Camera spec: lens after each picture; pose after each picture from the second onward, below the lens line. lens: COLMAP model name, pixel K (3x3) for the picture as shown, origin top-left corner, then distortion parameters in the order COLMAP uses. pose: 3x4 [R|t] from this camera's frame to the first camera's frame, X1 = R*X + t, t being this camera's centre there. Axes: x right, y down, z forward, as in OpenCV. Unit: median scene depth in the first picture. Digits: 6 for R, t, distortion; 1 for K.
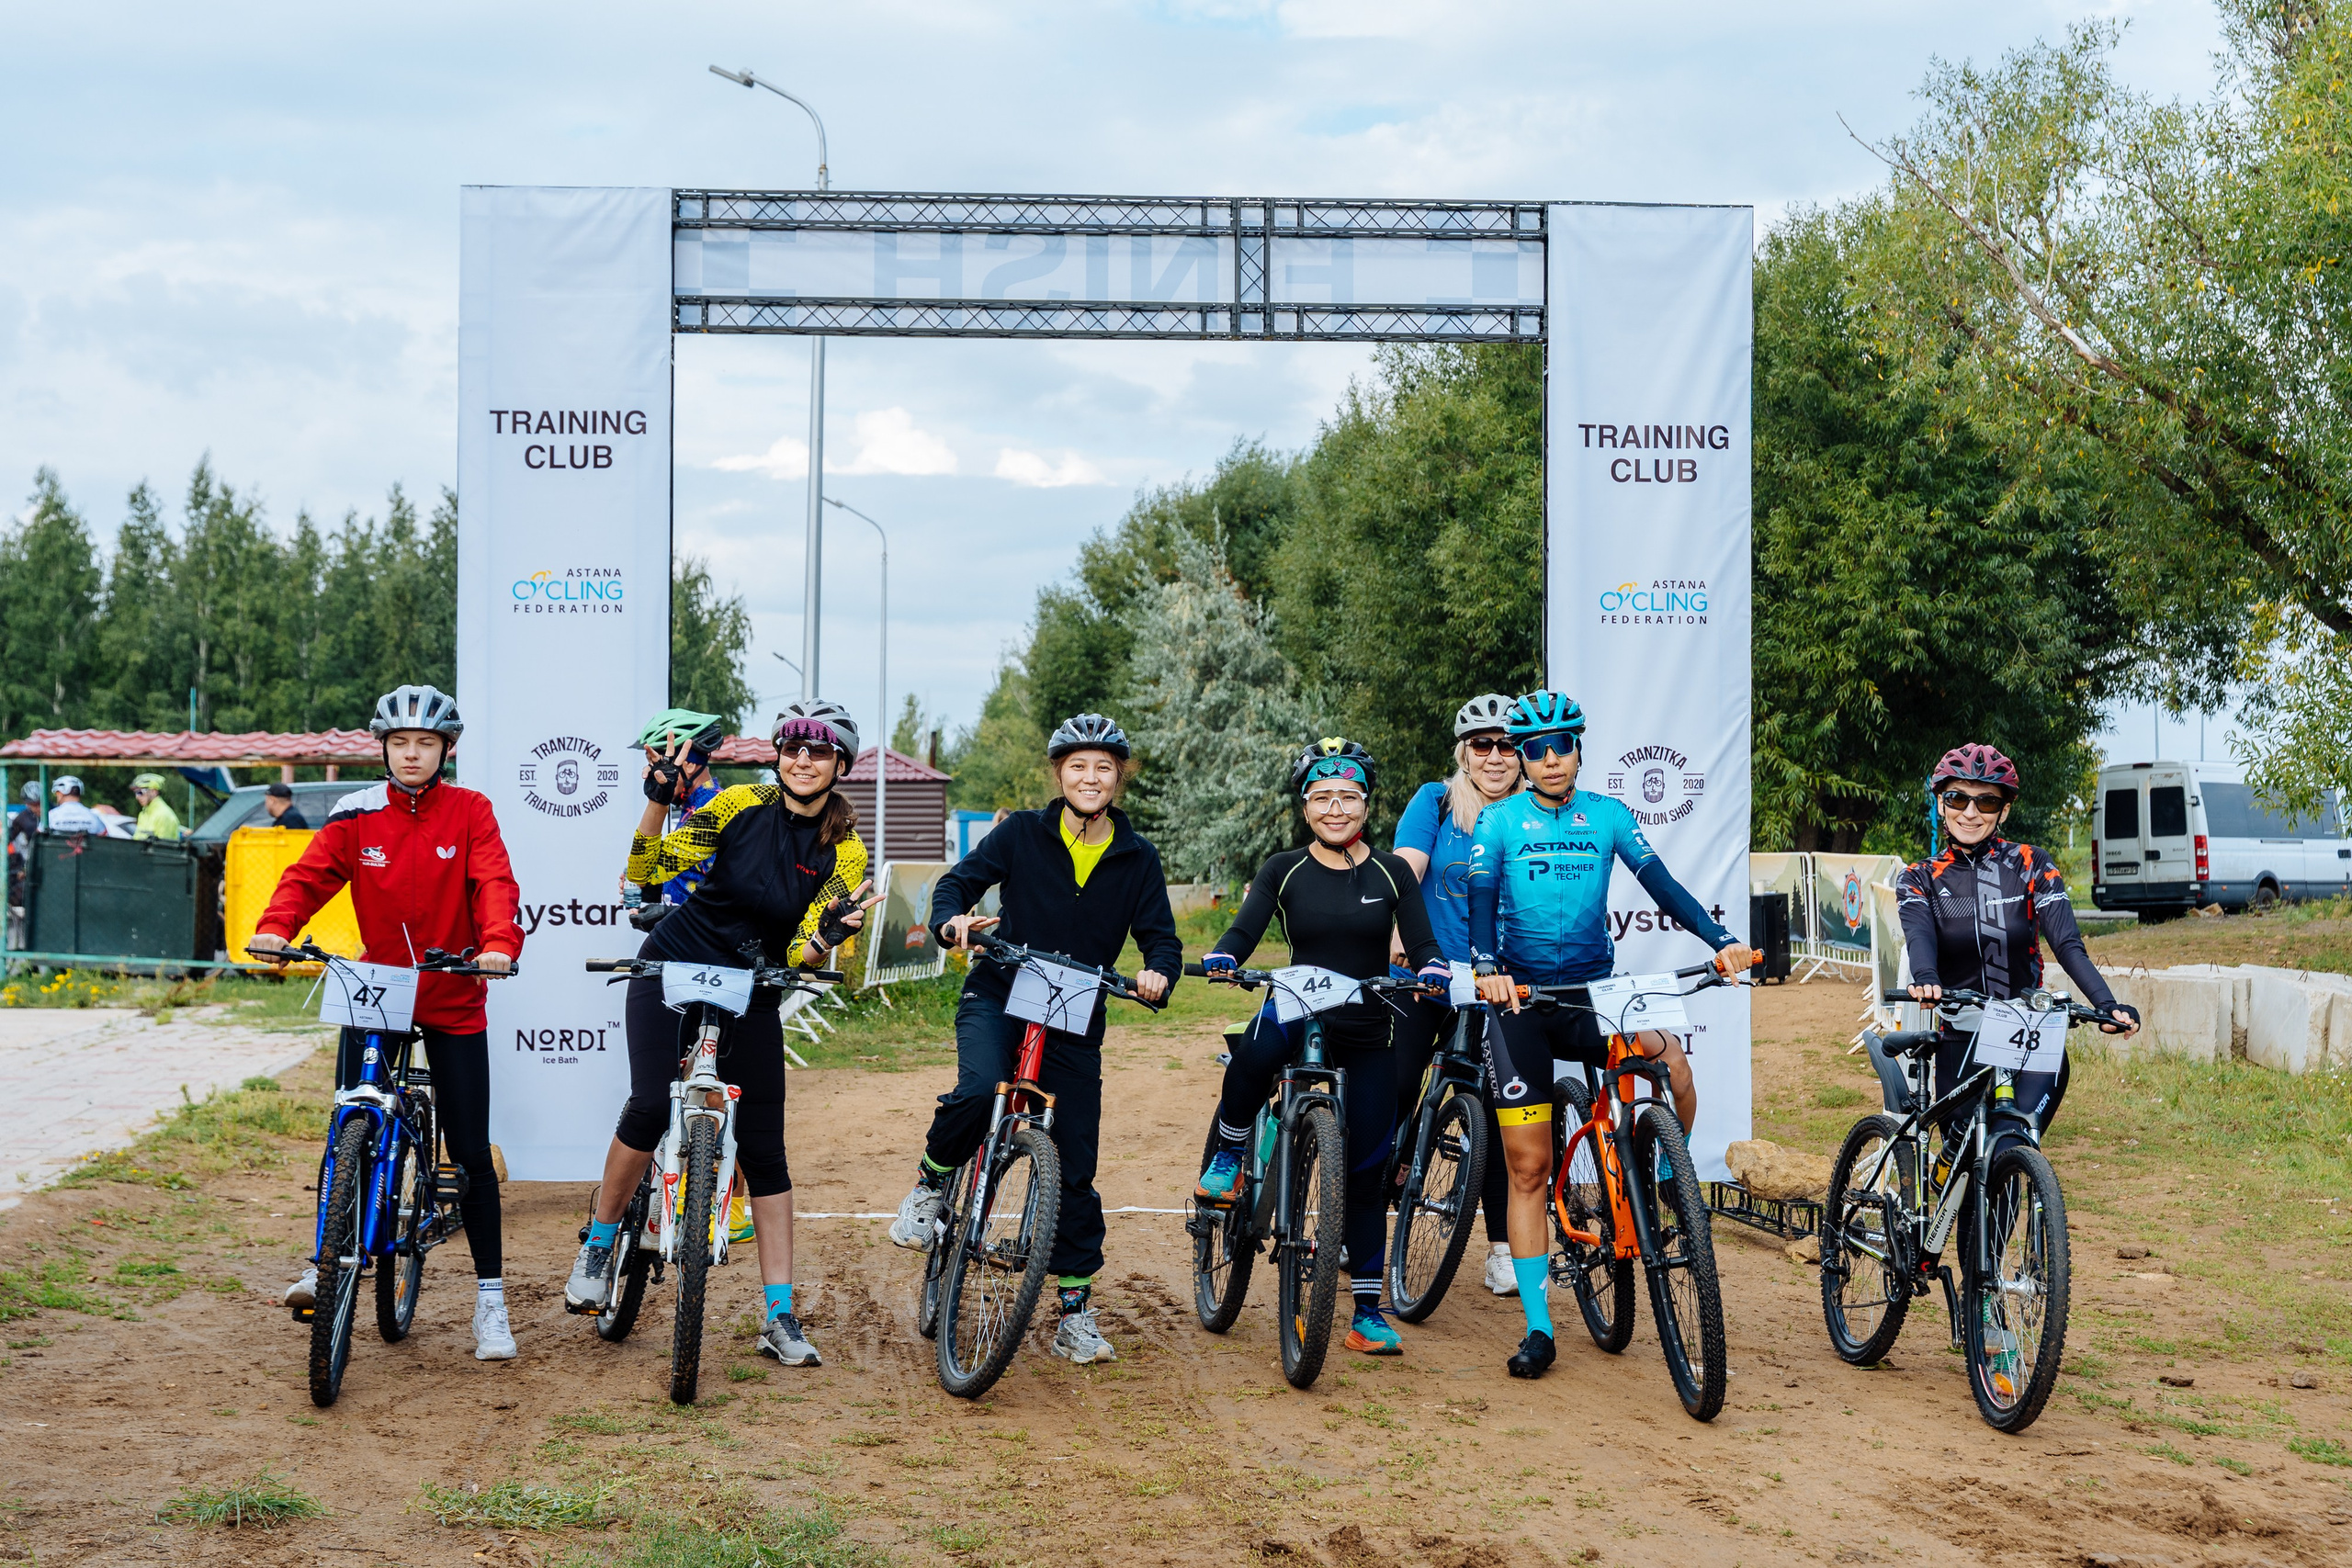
lens RADIAL K [[3254.1, 0, 1176.3], [0, 3254.1, 775.3], [0, 0, 1]] dist [-0.007111, 0.000000]
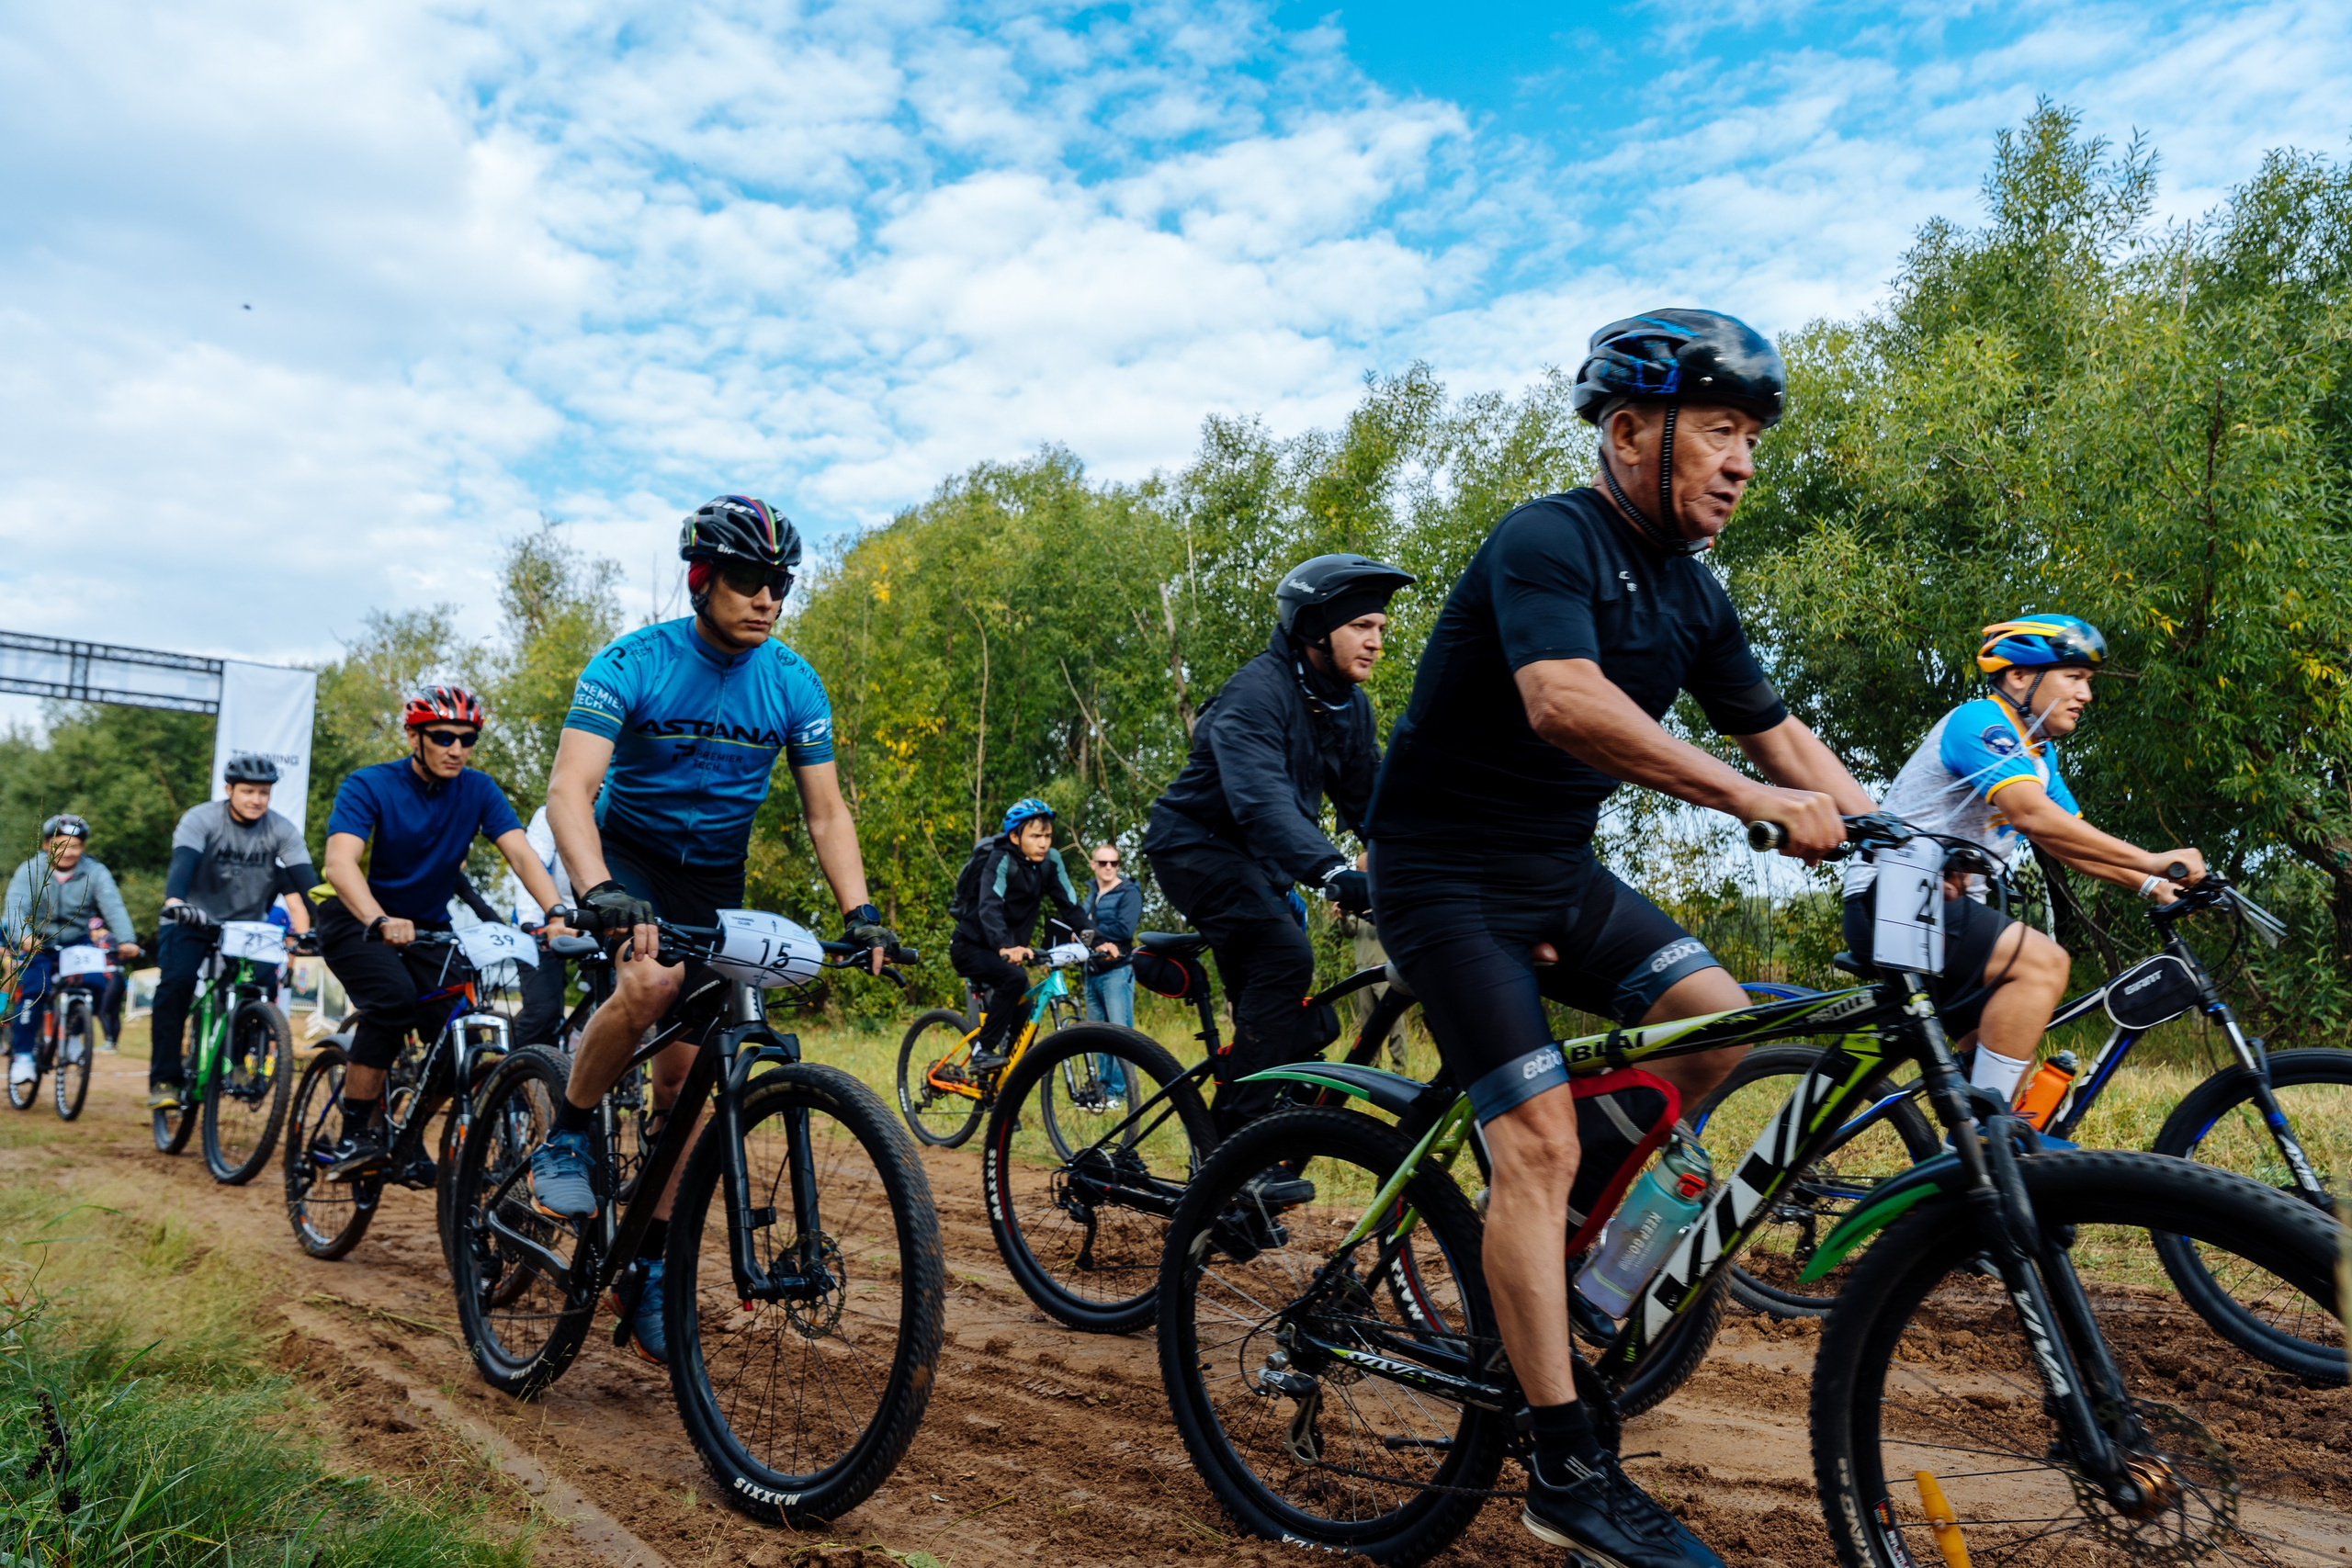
lens RADIAL K [[1712.7, 0, 1146.9], [0, 1712.7, 768.5], [0, 0, 1]] dist [0.056606, -0.017262]
pose [[0.775832, 0.091504, 0.624269, -0.159425], [-0.014850, 0.991802, -0.126920, 0.063896], [-0.630764, 0.089199, 0.770831, -0.459720]]
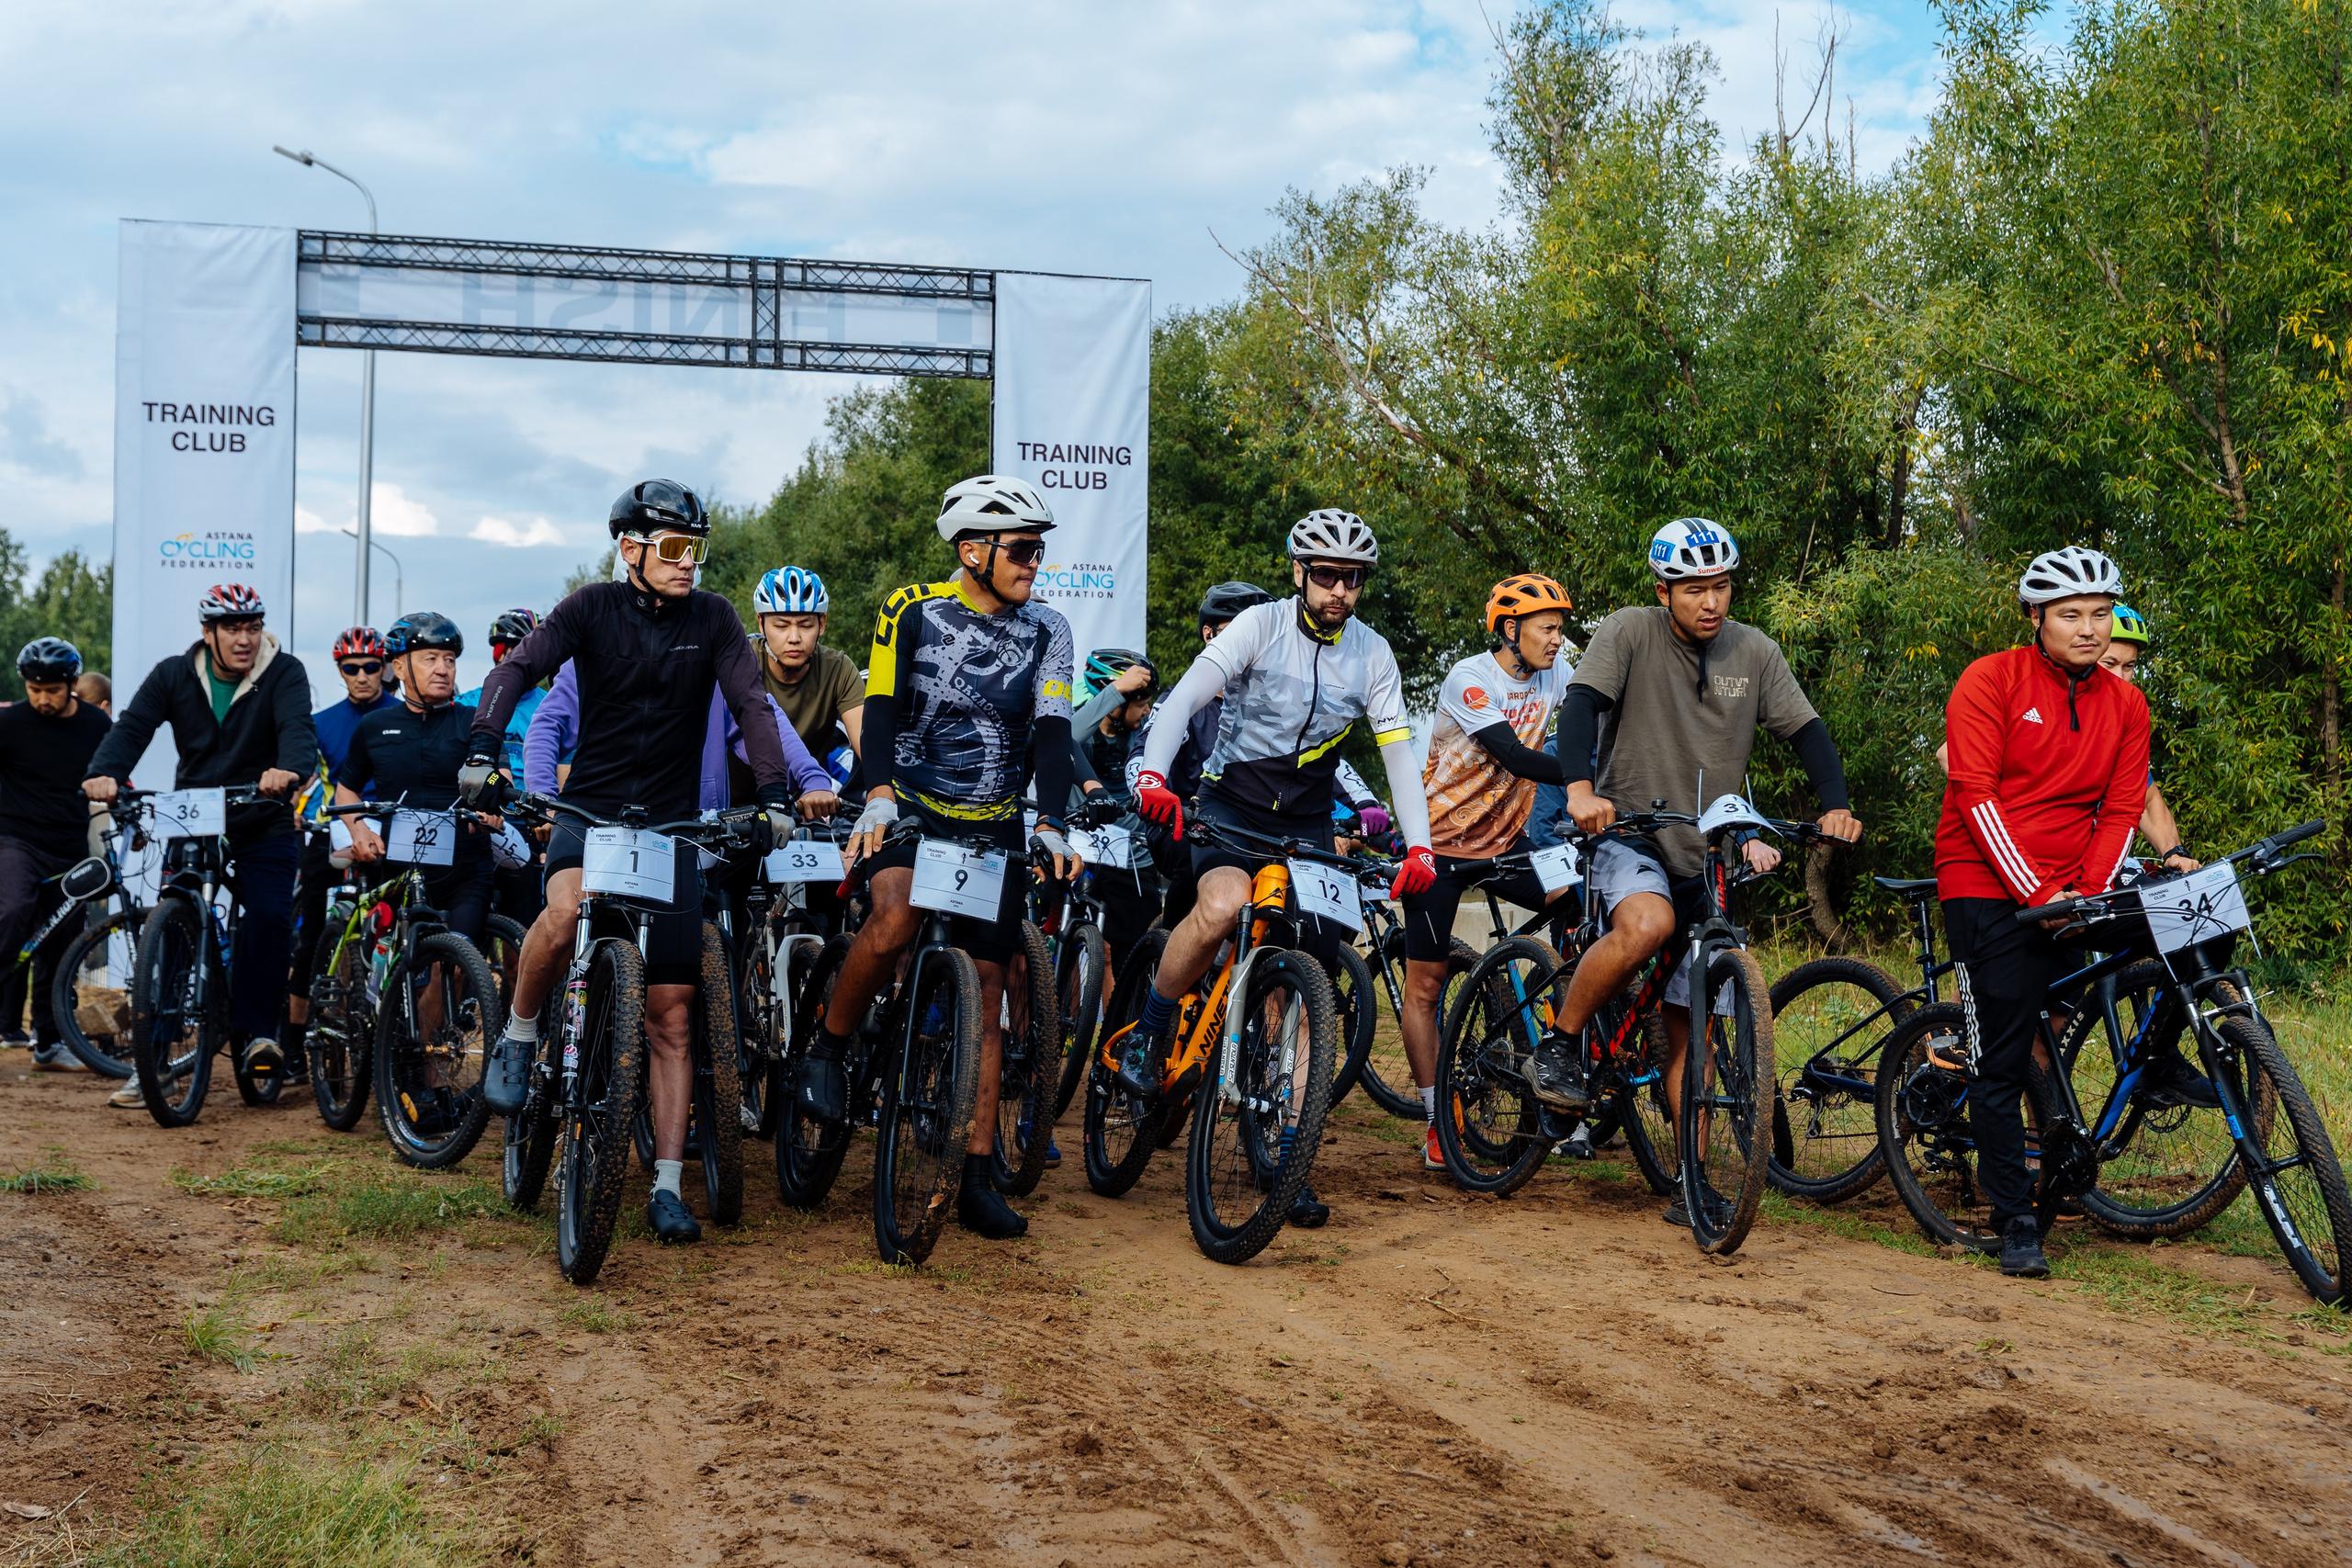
lens RADIAL K [[2841.5, 0, 1170.2], [0, 2841.5, 856.9], [0, 0, 1]] dist [-0.029037, 0.000000]
pose [[0.981382, 0.007440, 0.191923, -0.033127], [-0.009741, 0.999891, 0.011051, 0.044447], [-0.191820, -0.012715, 0.981348, -0.129535]]
